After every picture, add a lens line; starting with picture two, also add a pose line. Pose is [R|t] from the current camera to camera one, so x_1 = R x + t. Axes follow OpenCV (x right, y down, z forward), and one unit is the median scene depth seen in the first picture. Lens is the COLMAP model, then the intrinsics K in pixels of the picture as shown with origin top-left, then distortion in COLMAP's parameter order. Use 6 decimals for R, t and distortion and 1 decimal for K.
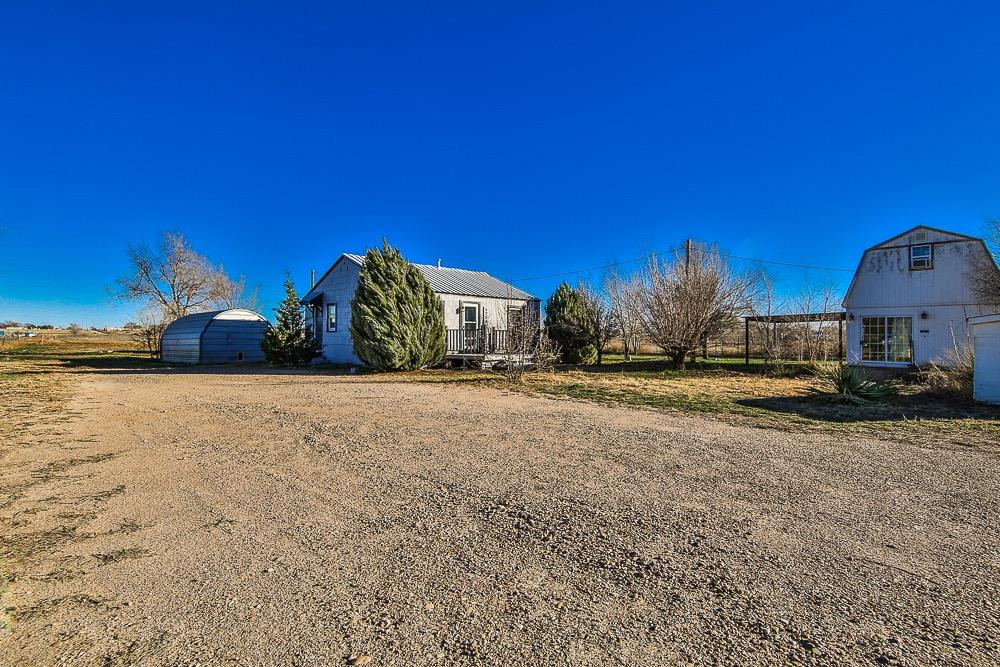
lens RADIAL K [[475.3, 0, 497.2], [0, 475.3, 333.5], [0, 0, 1]] dist [-0.000680, -0.011691]
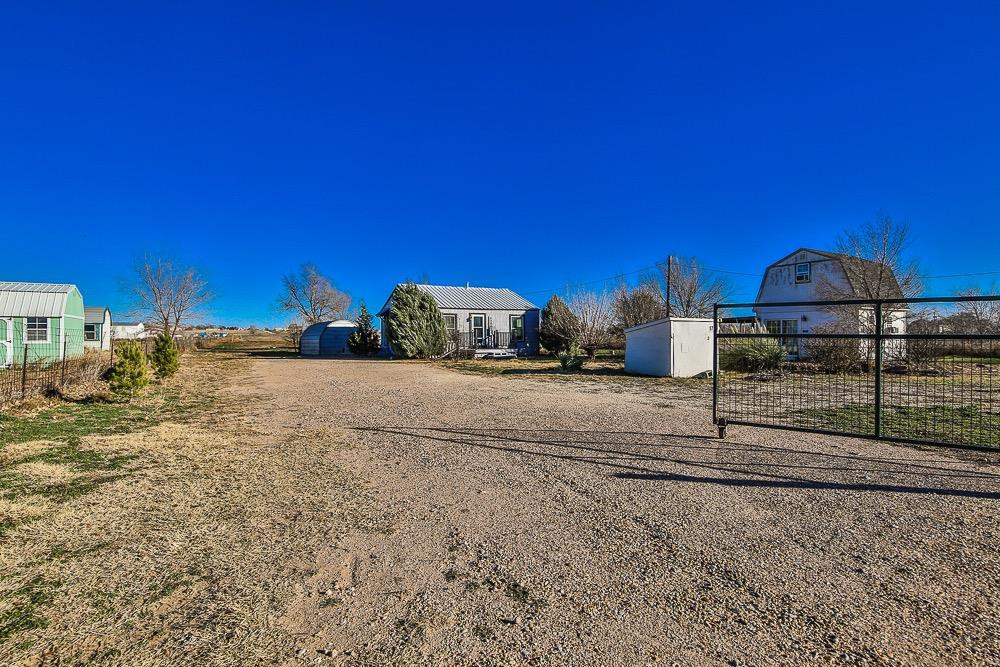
lens RADIAL K [[475.3, 0, 497.2], [0, 475.3, 333.5], [0, 0, 1]] dist [-0.000680, -0.011691]
pose [[0.967293, -0.009320, -0.253492, 0.398658], [0.011689, 0.999901, 0.007841, -0.015983], [0.253394, -0.010548, 0.967306, -0.440338]]
